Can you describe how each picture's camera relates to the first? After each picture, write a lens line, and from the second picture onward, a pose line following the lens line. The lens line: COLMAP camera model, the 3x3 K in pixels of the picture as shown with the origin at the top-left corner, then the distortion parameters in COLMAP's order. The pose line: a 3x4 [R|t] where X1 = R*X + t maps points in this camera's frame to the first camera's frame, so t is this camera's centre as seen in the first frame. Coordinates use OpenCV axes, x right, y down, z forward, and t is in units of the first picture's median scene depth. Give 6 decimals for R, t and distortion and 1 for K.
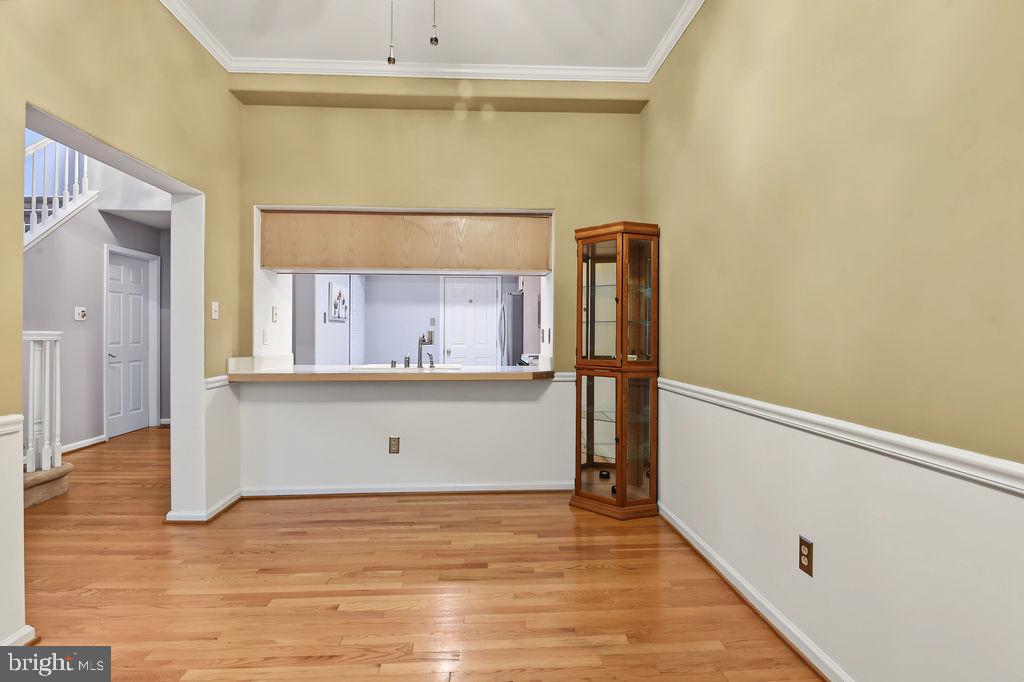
lens RADIAL K [[476.8, 0, 510.3], [0, 476.8, 332.9], [0, 0, 1]] dist [-0.015247, -0.004207]
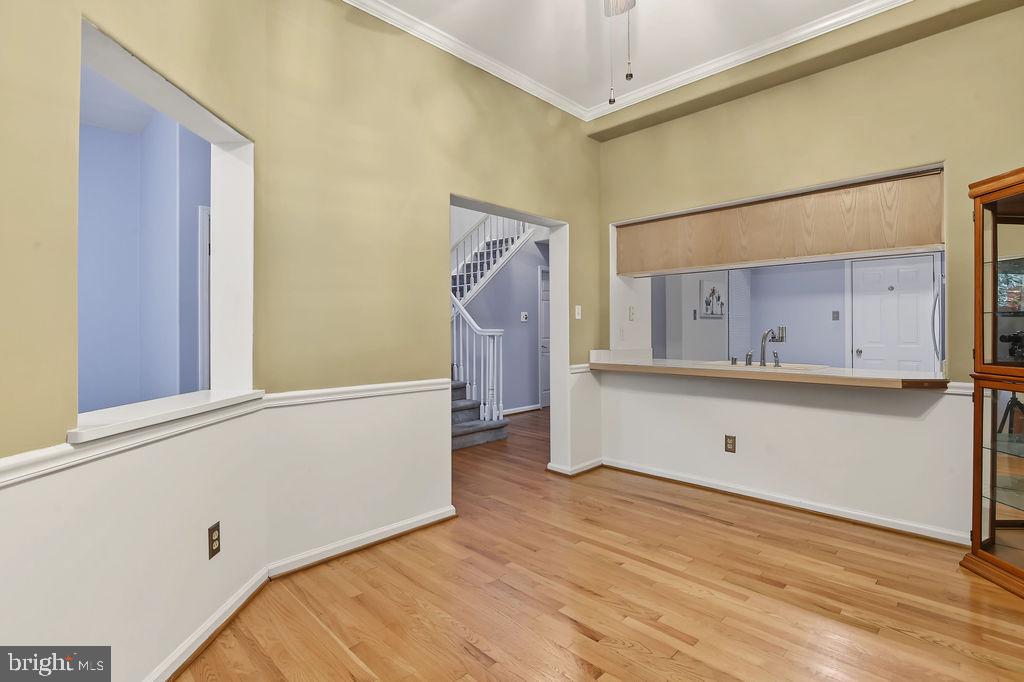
lens RADIAL K [[476.8, 0, 502.0], [0, 476.8, 327.2], [0, 0, 1]] dist [-0.015247, -0.004207]
pose [[0.653861, -0.008029, -0.756572, 0.206103], [0.004551, 0.999967, -0.006680, 0.000079], [0.756601, 0.000925, 0.653876, 0.004752]]
